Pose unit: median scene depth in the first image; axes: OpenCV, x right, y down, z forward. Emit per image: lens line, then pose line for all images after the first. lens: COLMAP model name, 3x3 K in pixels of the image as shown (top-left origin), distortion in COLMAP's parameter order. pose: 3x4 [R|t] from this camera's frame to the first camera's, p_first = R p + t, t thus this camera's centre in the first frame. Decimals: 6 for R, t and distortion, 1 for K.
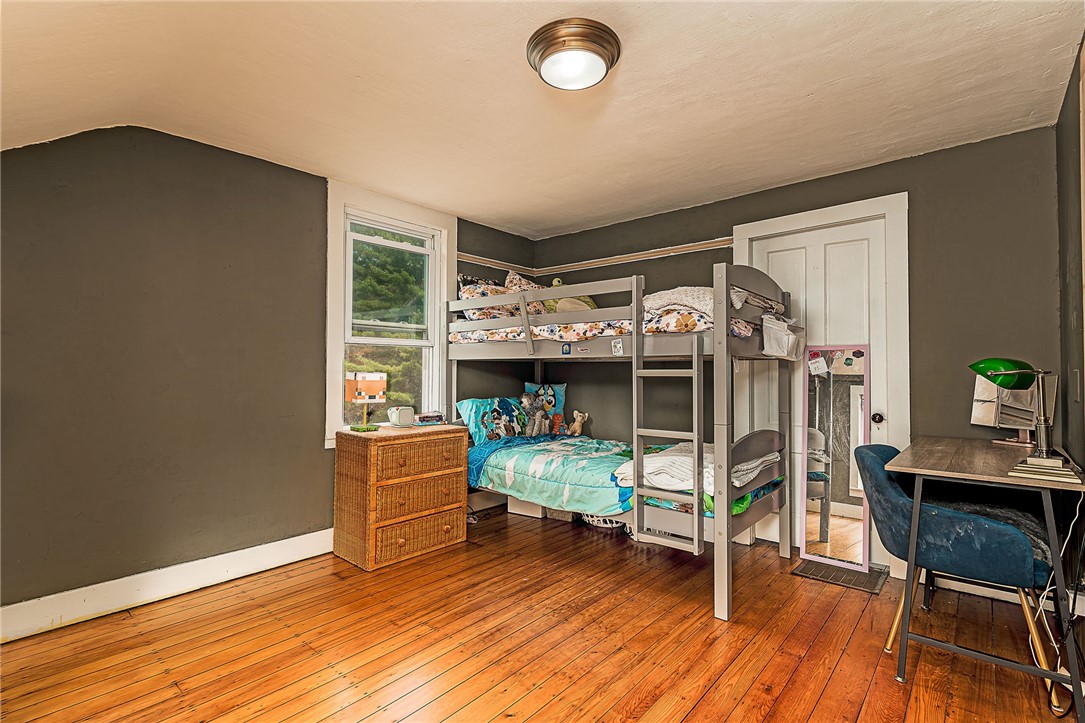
lens RADIAL K [[496.1, 0, 545.9], [0, 496.1, 366.4], [0, 0, 1]] dist [0.019209, -0.002489]
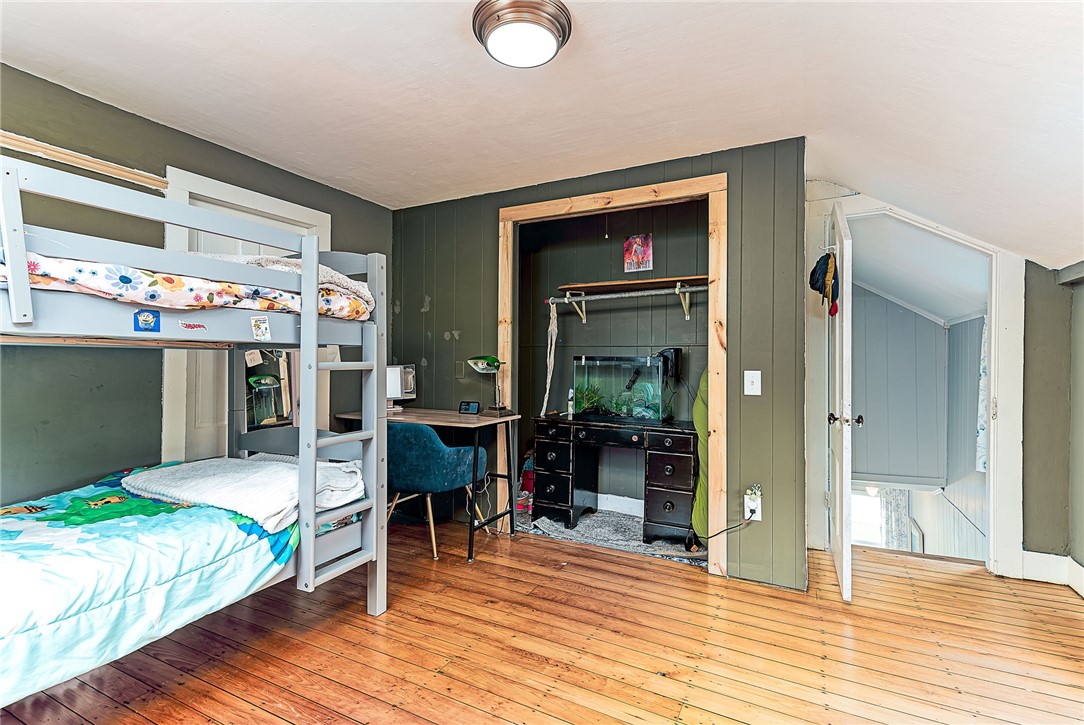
lens RADIAL K [[495.7, 0, 546.5], [0, 495.7, 360.4], [0, 0, 1]] dist [0.019209, -0.002489]
pose [[-0.230481, -0.000464, 0.973077, -0.578222], [-0.014246, 0.999894, -0.002897, 0.000734], [-0.972972, -0.014530, -0.230463, 0.769741]]
